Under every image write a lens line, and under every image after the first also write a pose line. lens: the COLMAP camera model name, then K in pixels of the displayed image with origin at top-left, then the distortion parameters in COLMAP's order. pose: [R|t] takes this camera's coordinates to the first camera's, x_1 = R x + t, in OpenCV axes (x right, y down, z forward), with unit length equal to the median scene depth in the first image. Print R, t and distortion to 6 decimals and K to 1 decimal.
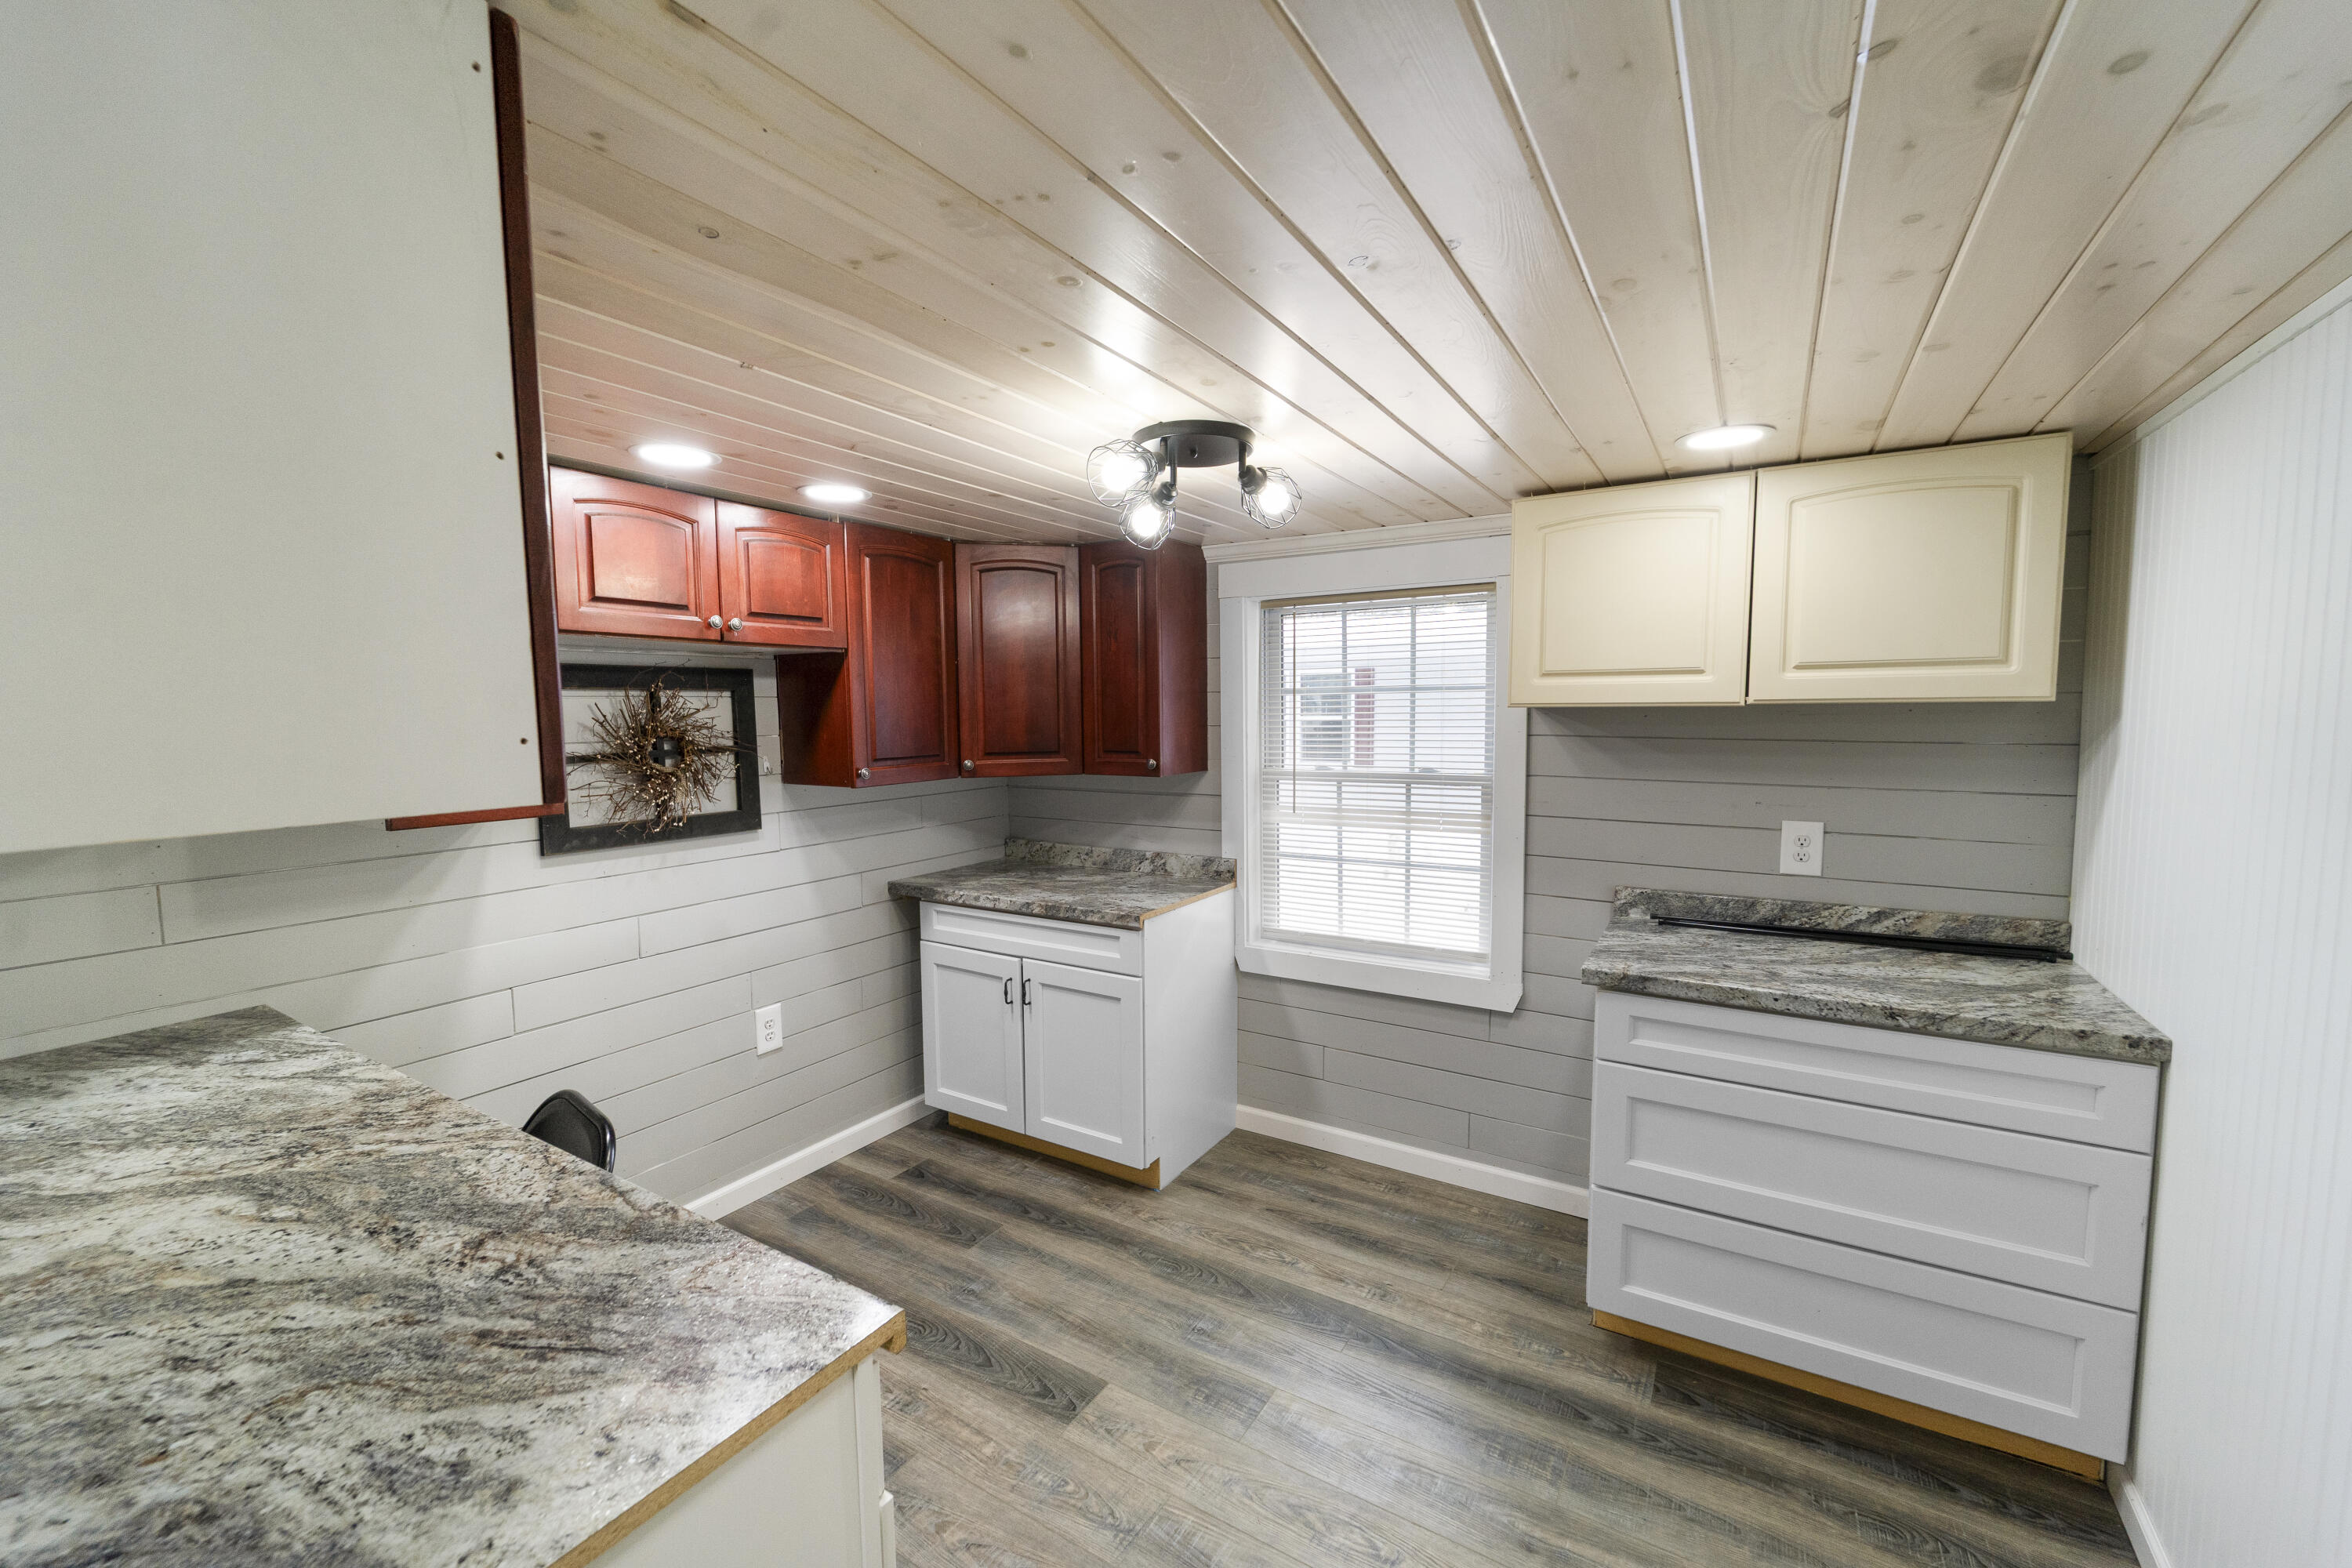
lens RADIAL K [[940.1, 0, 1168.5], [0, 940.1, 787.8], [0, 0, 1]] dist [0.004280, -0.002666]
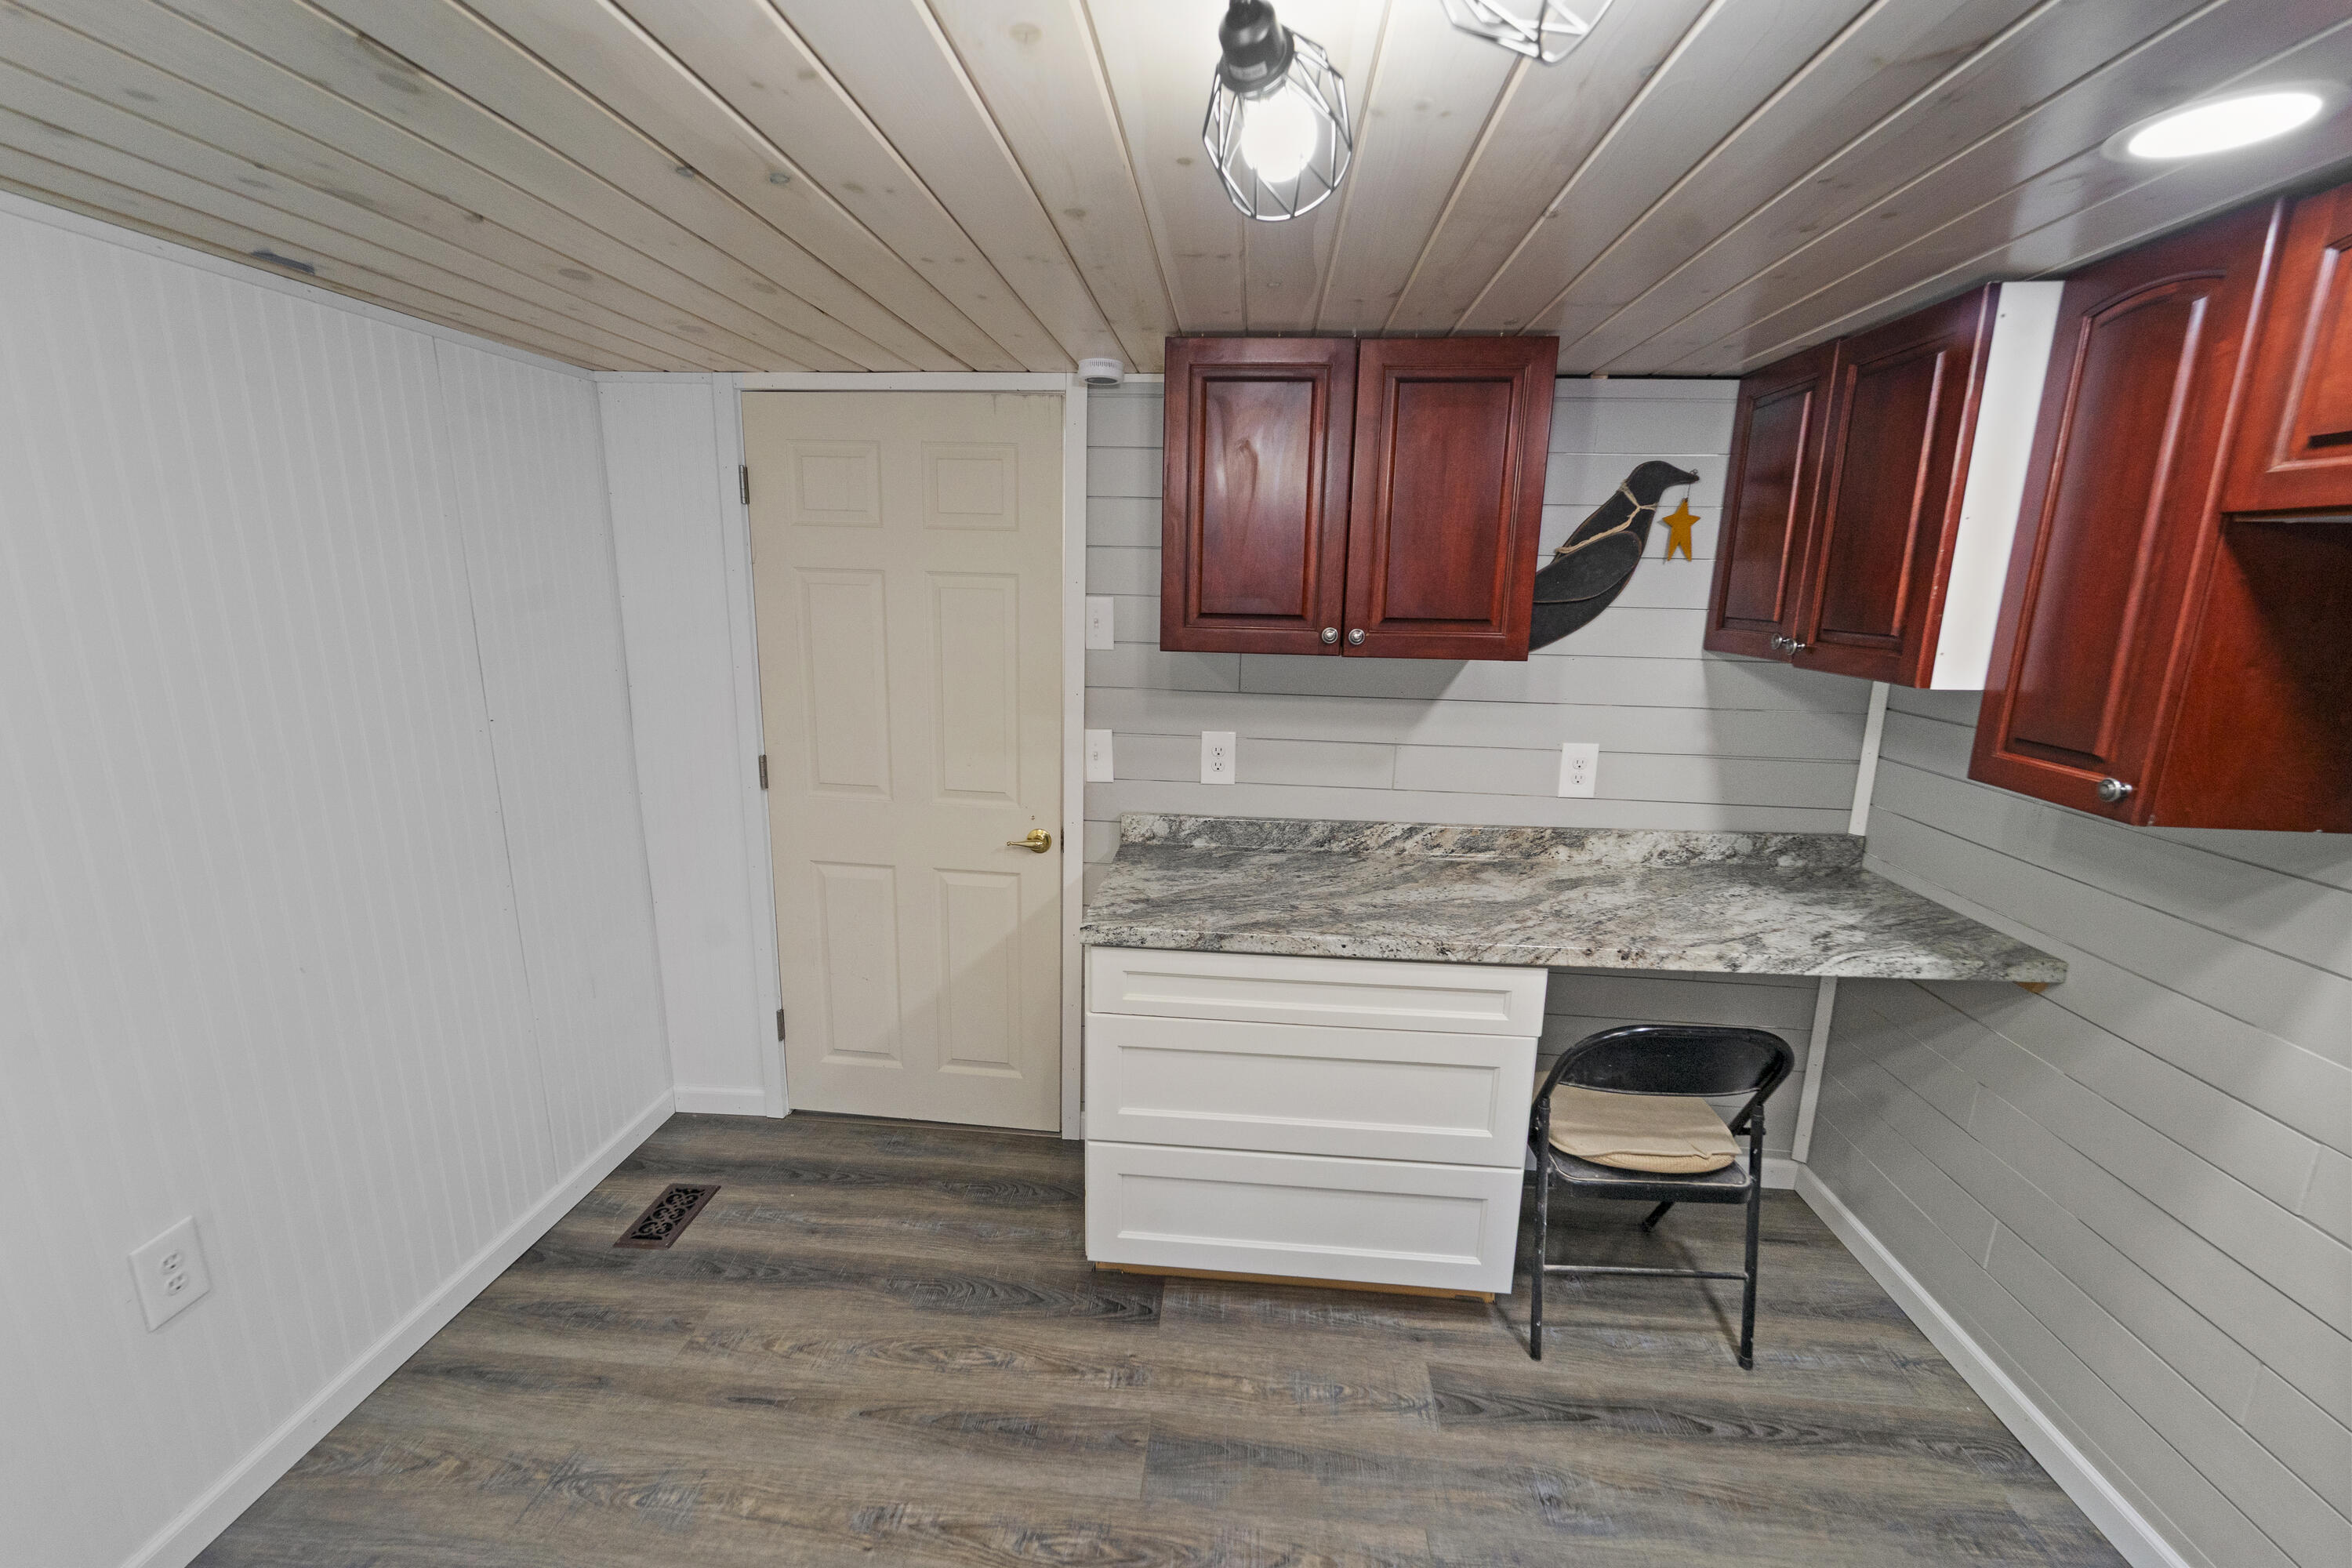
lens RADIAL K [[952.6, 0, 1172.9], [0, 952.6, 787.9], [0, 0, 1]] dist [-0.001723, -0.000913]
pose [[-0.890975, 0.090189, -0.445005, 0.142298], [-0.049893, 0.954693, 0.293382, -0.110395], [0.451303, 0.283598, -0.846107, 0.940980]]
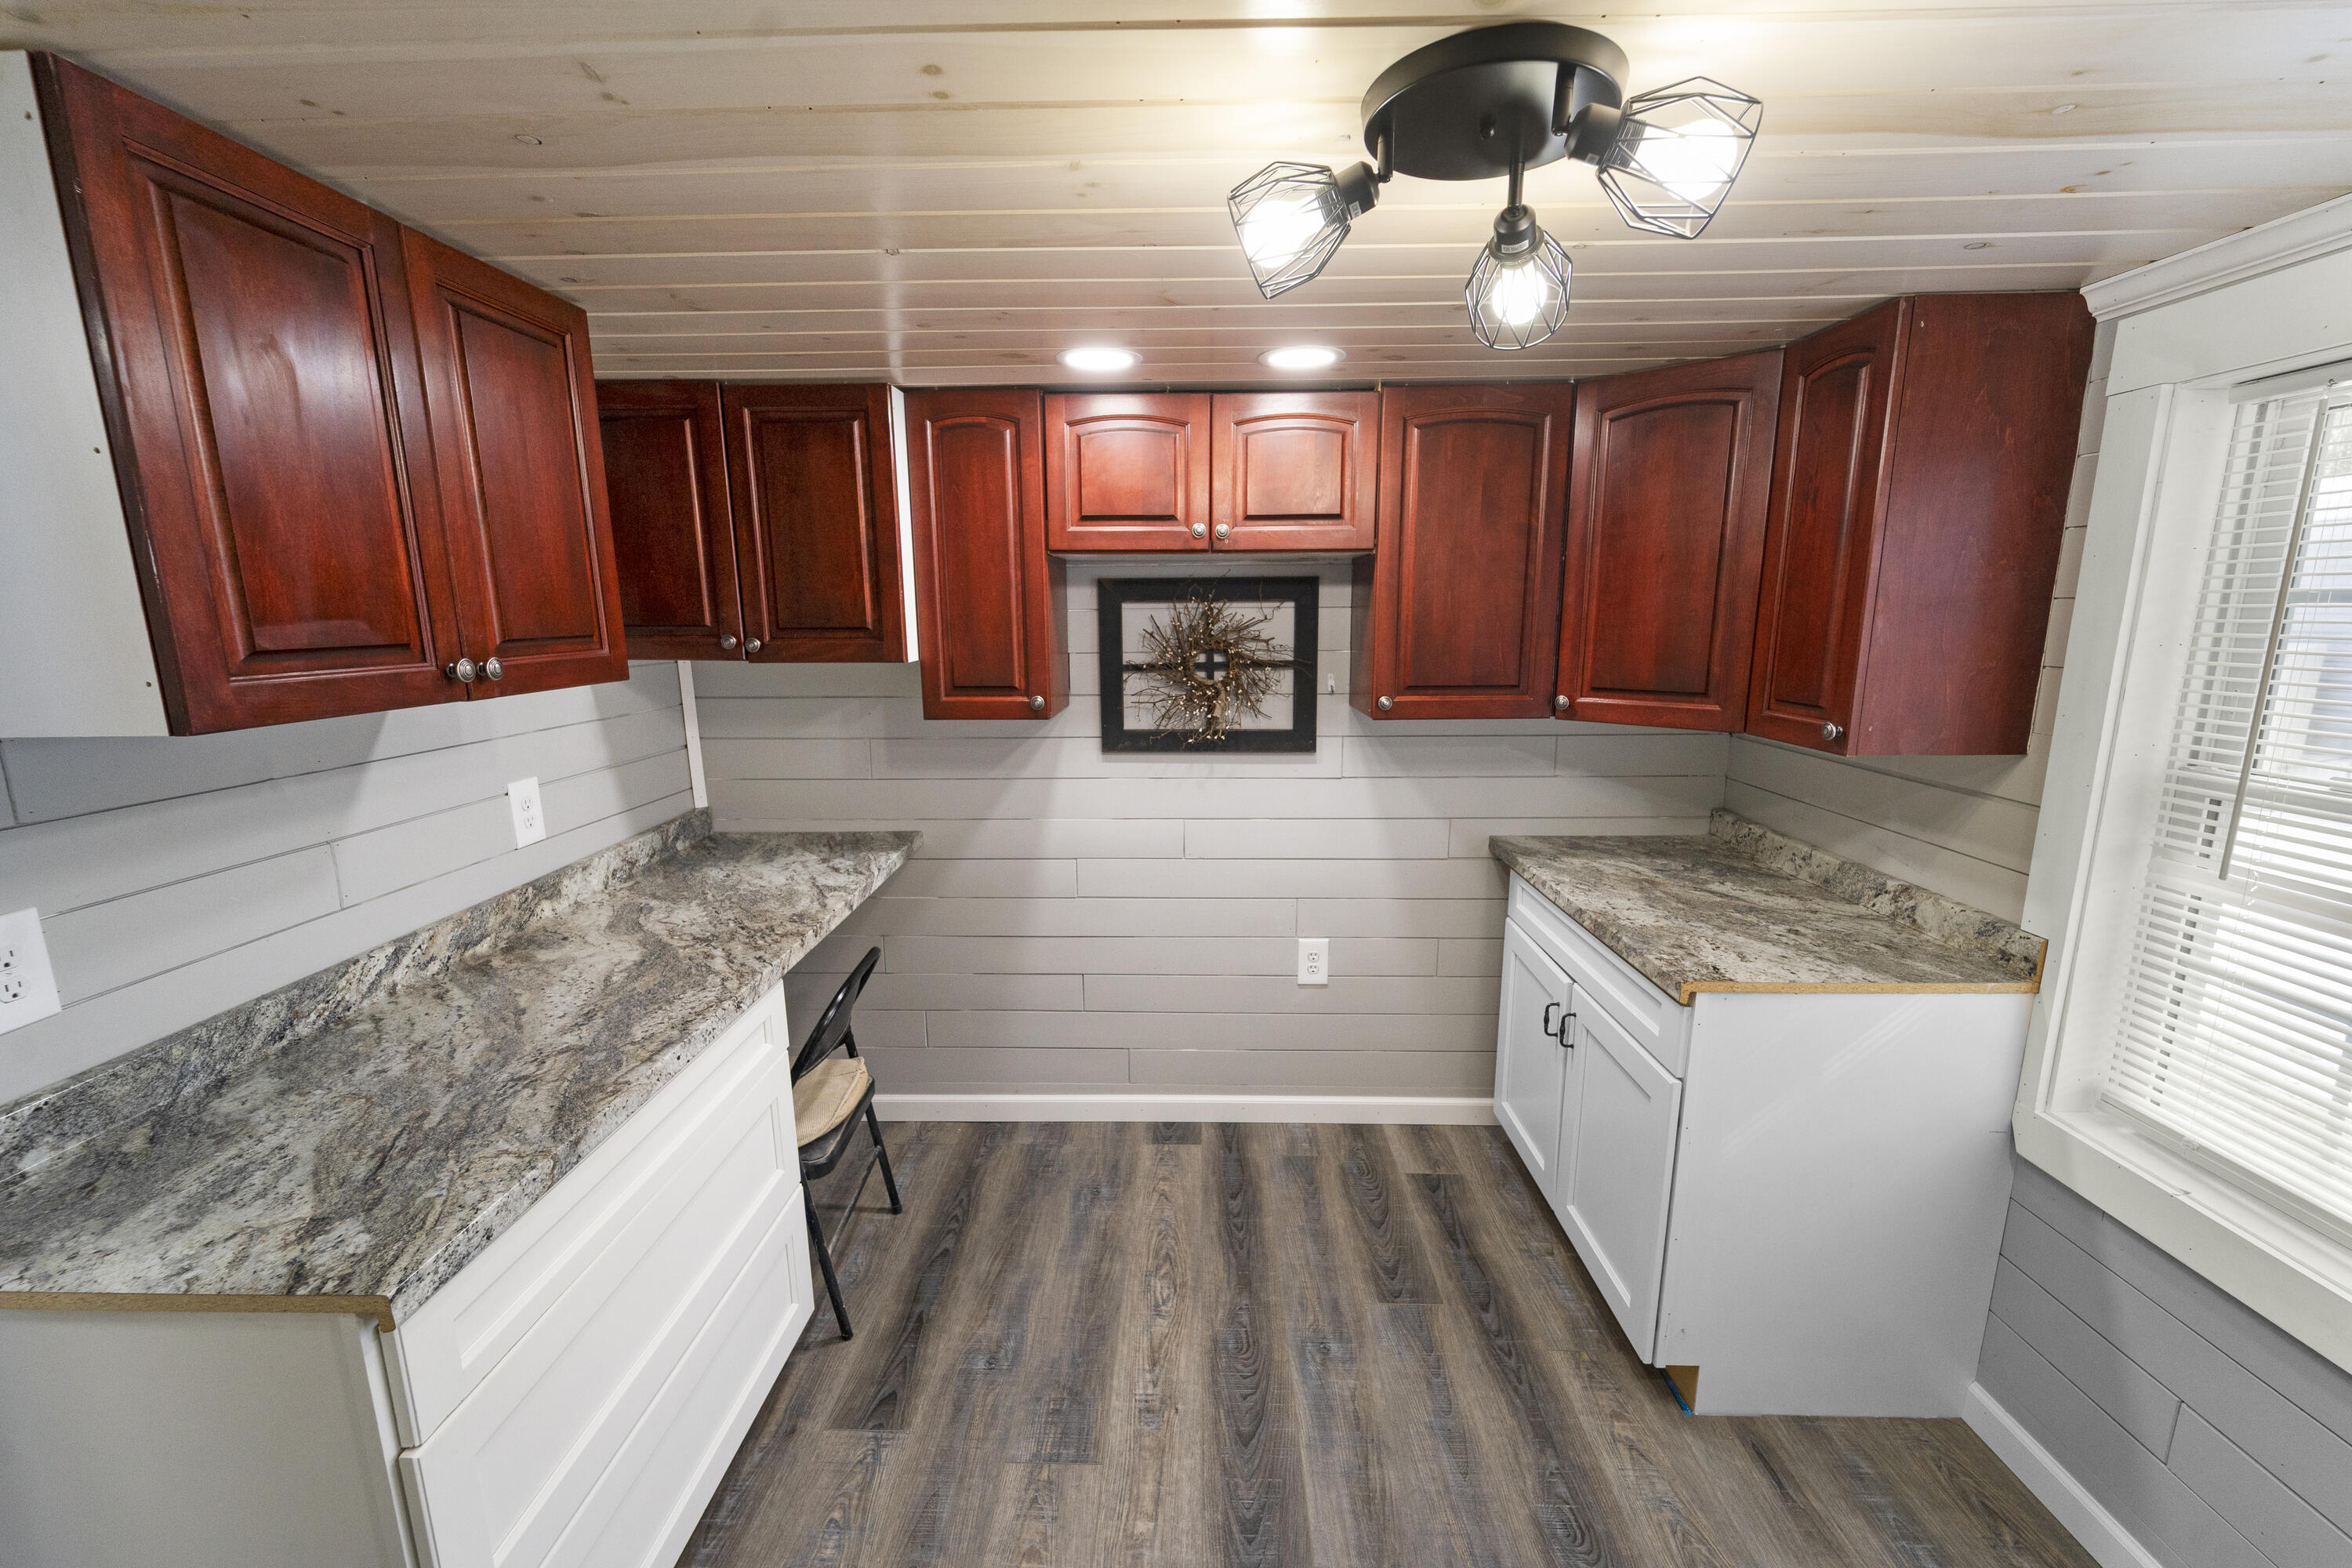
lens RADIAL K [[940.1, 0, 1168.5], [0, 940.1, 787.8], [0, 0, 1]] dist [0.004280, -0.002666]
pose [[0.504647, 0.169383, -0.846546, 0.294748], [-0.071782, 0.985401, 0.154375, -0.056250], [0.860336, -0.017138, 0.509439, 0.420641]]
